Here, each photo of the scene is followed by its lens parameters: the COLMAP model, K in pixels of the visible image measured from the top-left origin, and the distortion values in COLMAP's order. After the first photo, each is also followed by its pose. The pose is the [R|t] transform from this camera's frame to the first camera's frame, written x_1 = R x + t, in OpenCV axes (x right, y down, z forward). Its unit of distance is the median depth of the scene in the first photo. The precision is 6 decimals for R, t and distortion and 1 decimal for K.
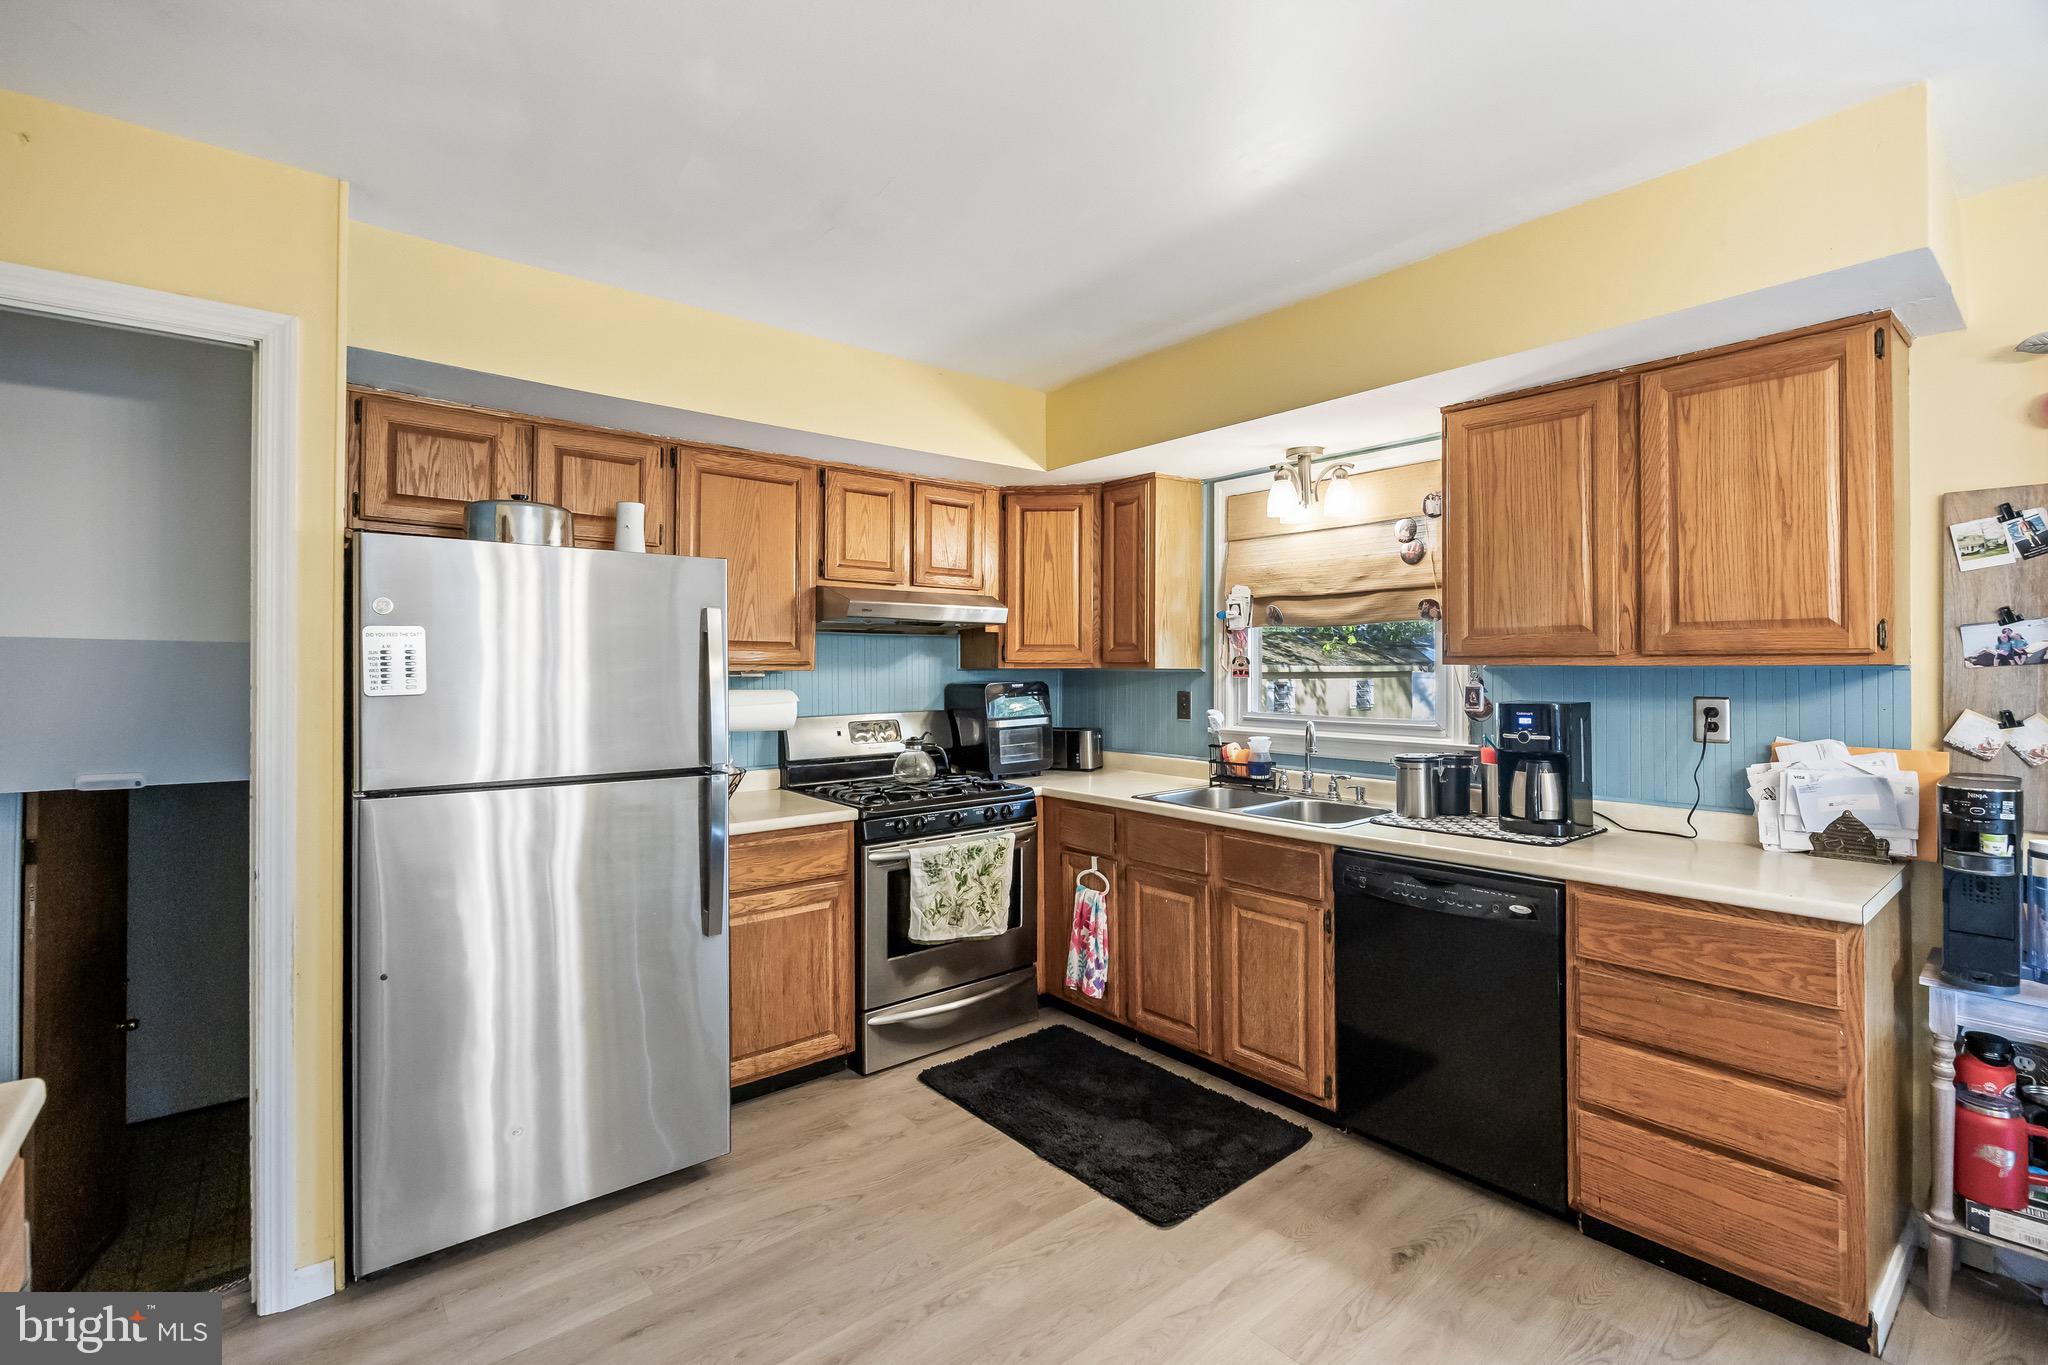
lens RADIAL K [[935.6, 0, 1028.0], [0, 935.6, 663.3], [0, 0, 1]] dist [0.002585, 0.000170]
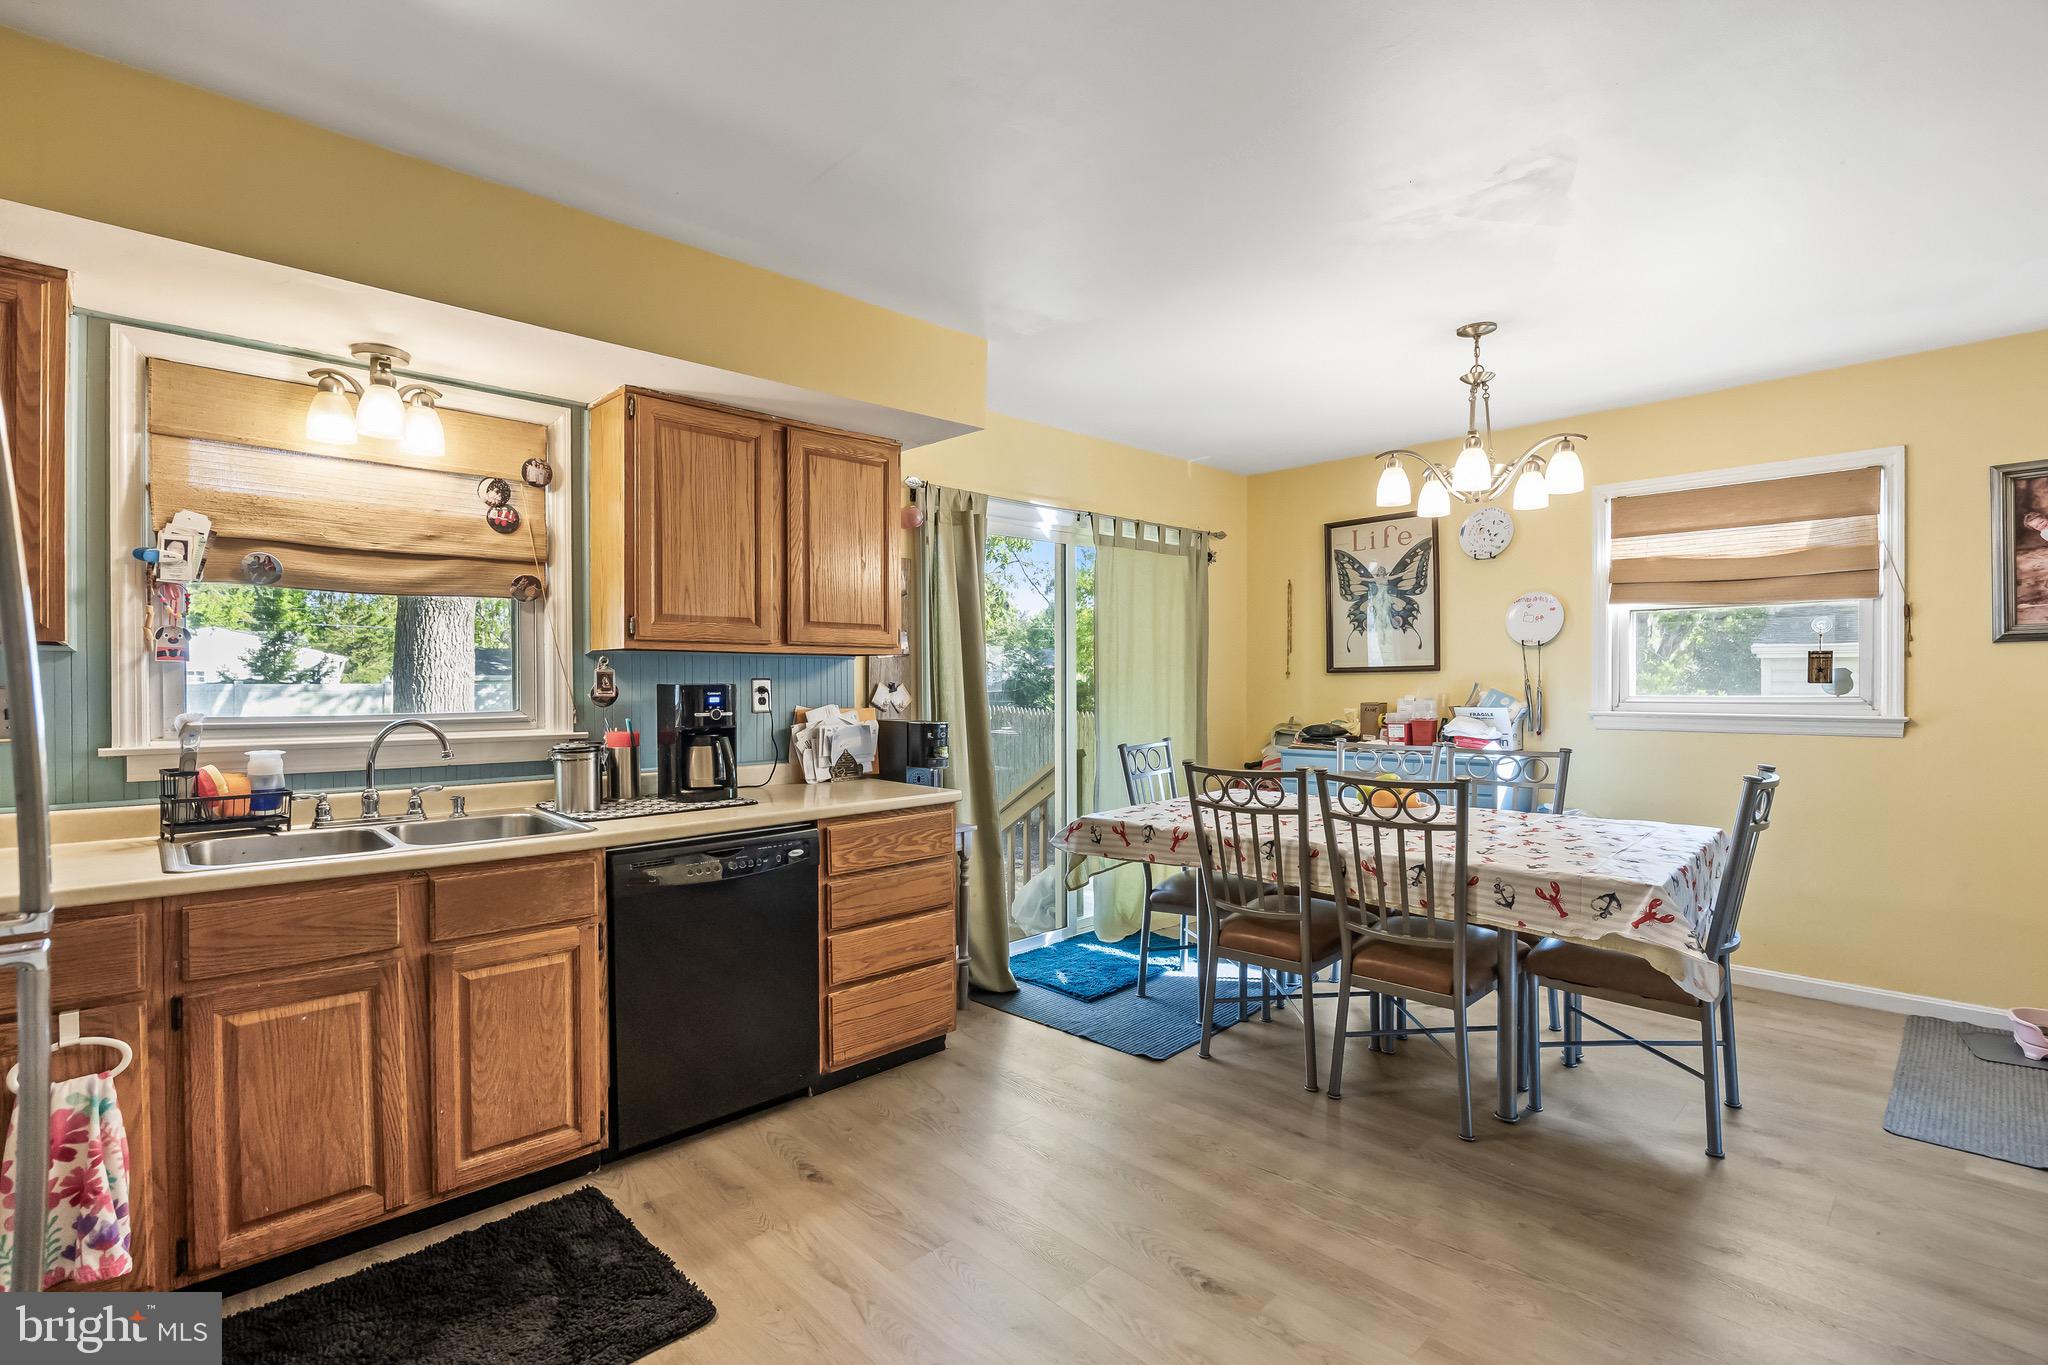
lens RADIAL K [[986.9, 0, 1024.0], [0, 986.9, 682.5], [0, 0, 1]] dist [0.002690, 0.000413]
pose [[-0.086105, -0.001457, 0.996285, -0.547621], [-0.003806, 0.999992, 0.001133, 0.030759], [-0.996279, -0.003694, -0.086110, 0.592467]]
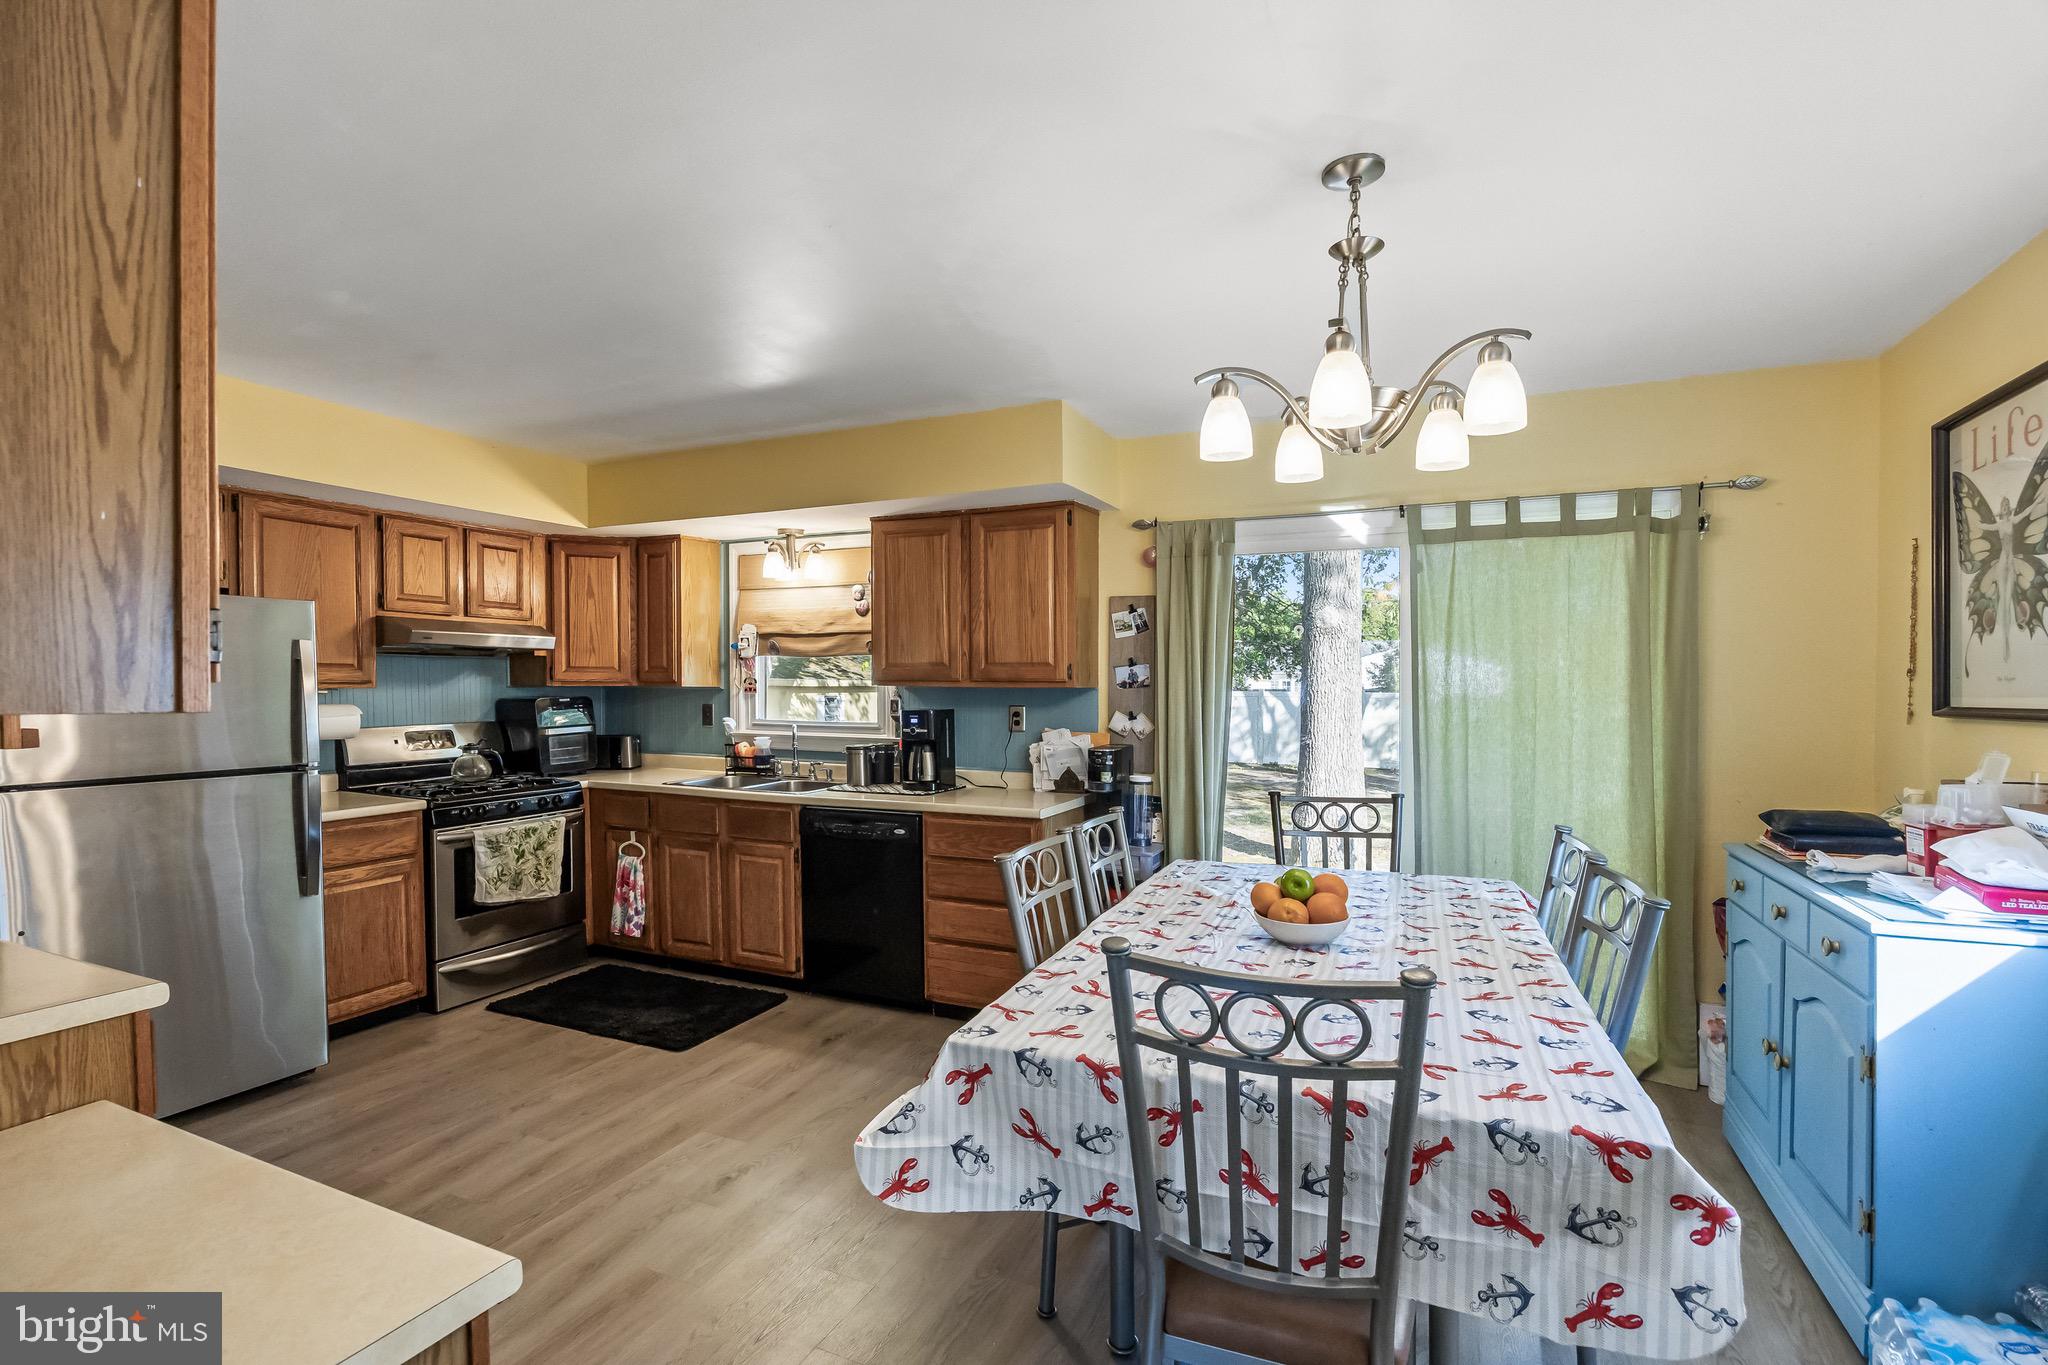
lens RADIAL K [[955.4, 0, 1019.9], [0, 955.4, 726.7], [0, 0, 1]] dist [-0.010871, -0.000004]
pose [[0.903587, -0.015108, 0.428138, -0.009166], [-0.007523, 0.998664, 0.051118, -0.011320], [-0.428338, -0.049410, 0.902267, -0.460028]]
